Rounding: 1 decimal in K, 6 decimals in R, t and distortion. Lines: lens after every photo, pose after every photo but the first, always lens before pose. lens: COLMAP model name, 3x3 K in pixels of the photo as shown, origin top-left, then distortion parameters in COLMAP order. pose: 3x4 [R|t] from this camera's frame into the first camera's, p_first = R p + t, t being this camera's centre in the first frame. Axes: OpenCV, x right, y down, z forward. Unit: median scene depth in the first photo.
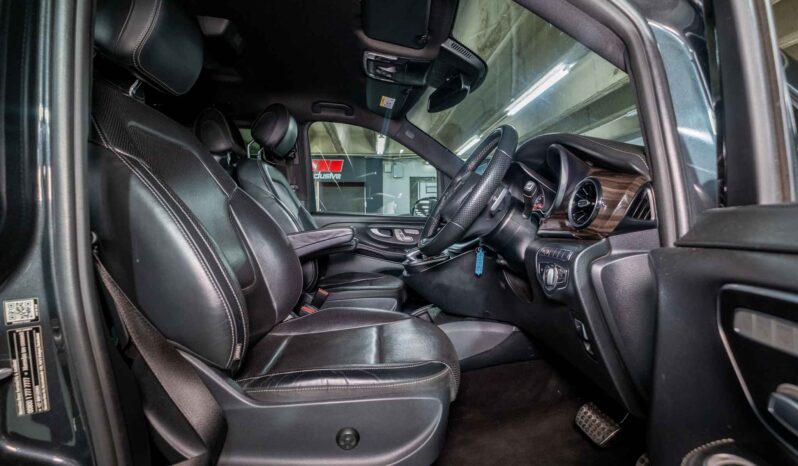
lens RADIAL K [[344.7, 0, 399.7], [0, 344.7, 220.1], [0, 0, 1]] dist [-0.002380, -0.000160]
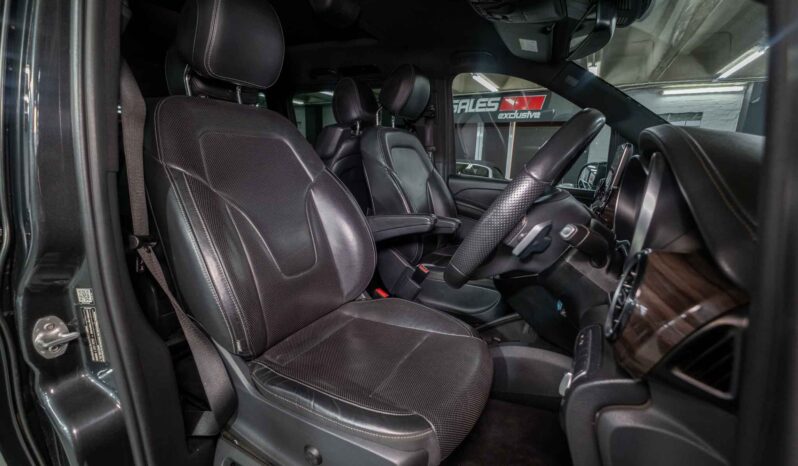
lens RADIAL K [[344.7, 0, 399.7], [0, 344.7, 220.1], [0, 0, 1]] dist [-0.002380, -0.000160]
pose [[0.835558, 0.132805, -0.533109, 0.266513], [-0.033816, 0.980936, 0.191364, -0.133122], [0.548360, -0.141868, 0.824121, 0.202838]]
